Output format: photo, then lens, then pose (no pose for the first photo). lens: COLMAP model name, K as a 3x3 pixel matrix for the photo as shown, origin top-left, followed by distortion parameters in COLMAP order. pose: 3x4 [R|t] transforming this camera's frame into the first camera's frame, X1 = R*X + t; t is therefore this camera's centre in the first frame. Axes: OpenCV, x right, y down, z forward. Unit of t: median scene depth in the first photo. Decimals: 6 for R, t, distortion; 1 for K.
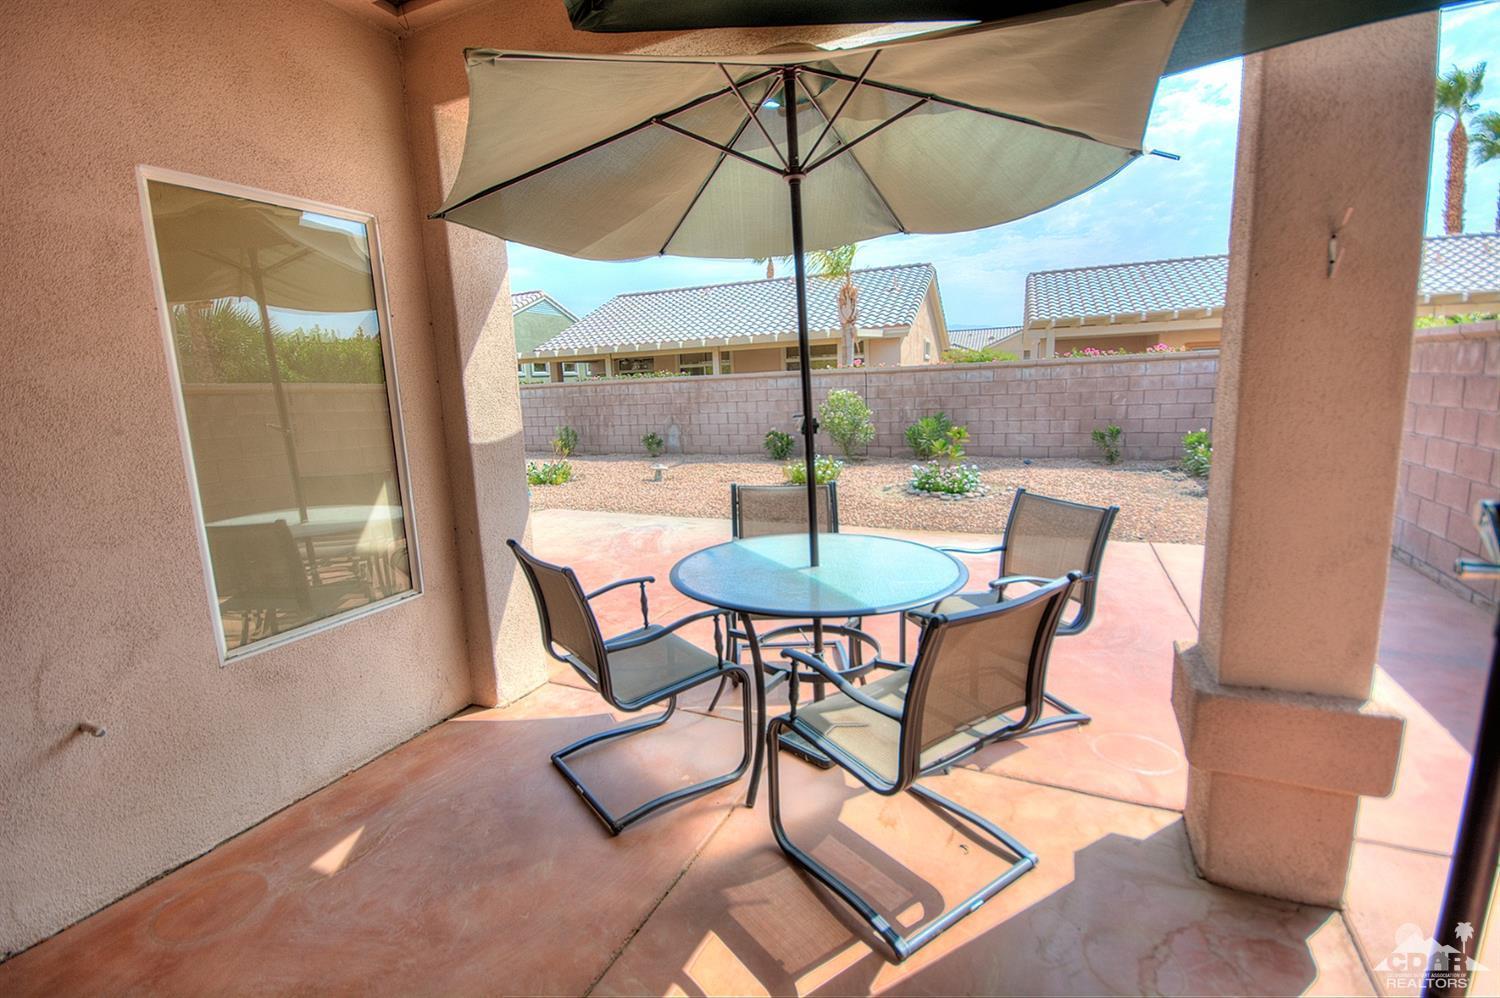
lens RADIAL K [[676.7, 0, 734.7], [0, 676.7, 500.2], [0, 0, 1]] dist [-0.000498, -0.006317]
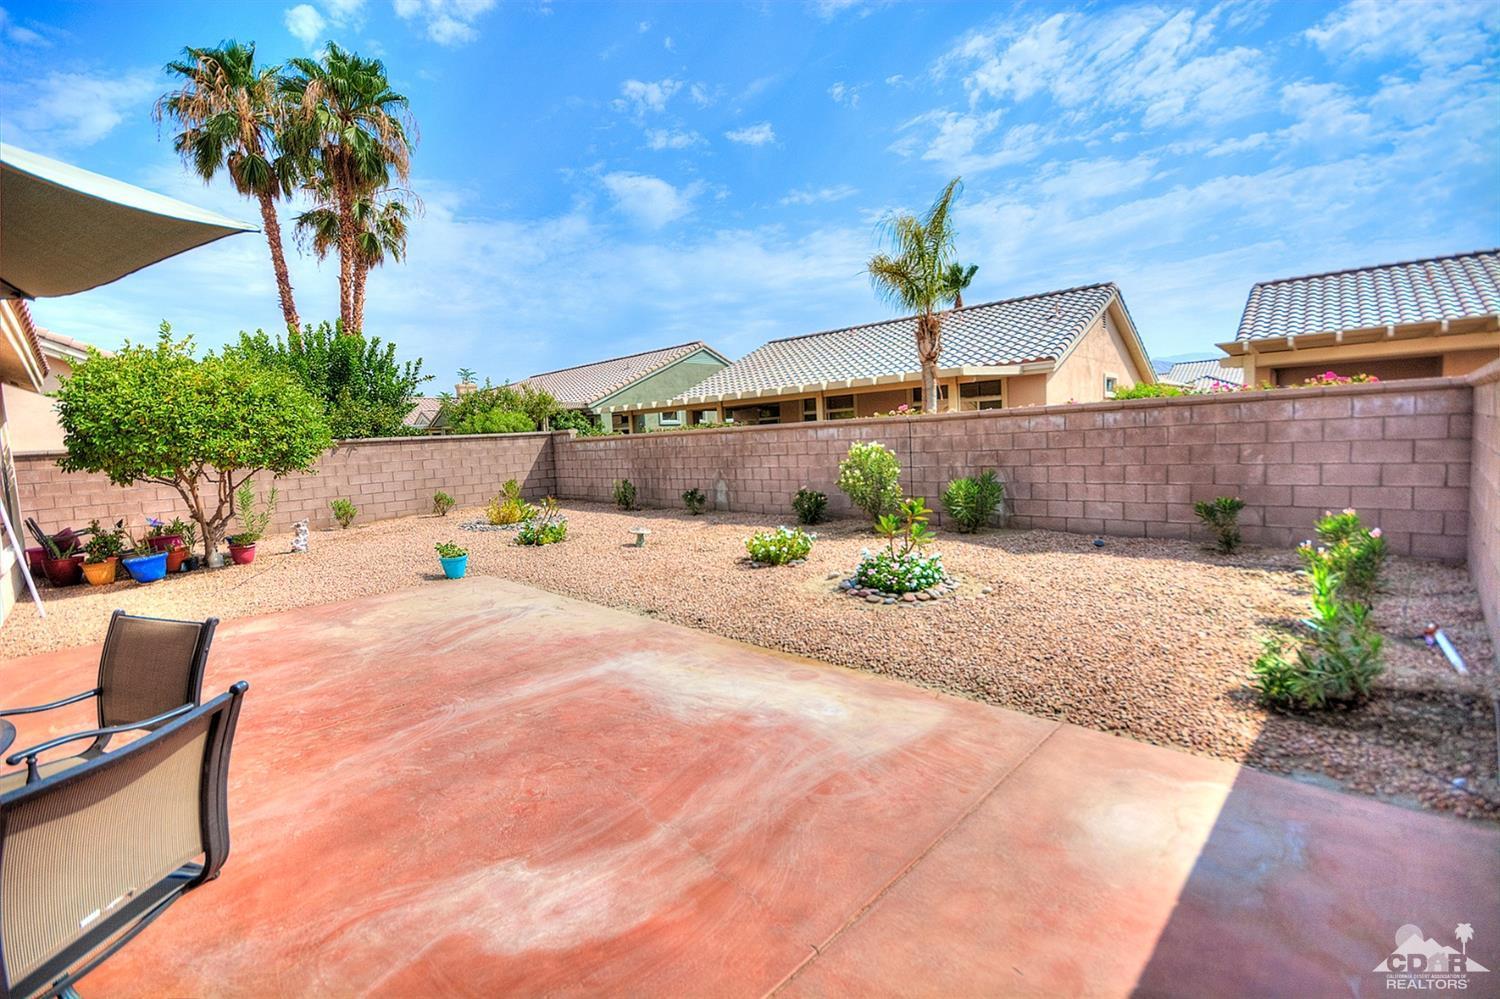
lens RADIAL K [[676.7, 0, 745.7], [0, 676.7, 492.2], [0, 0, 1]] dist [-0.000498, -0.006317]
pose [[0.943841, 0.018920, -0.329859, 0.281419], [-0.042764, 0.996957, -0.065177, -0.042551], [0.327622, 0.075622, 0.941778, 0.181160]]
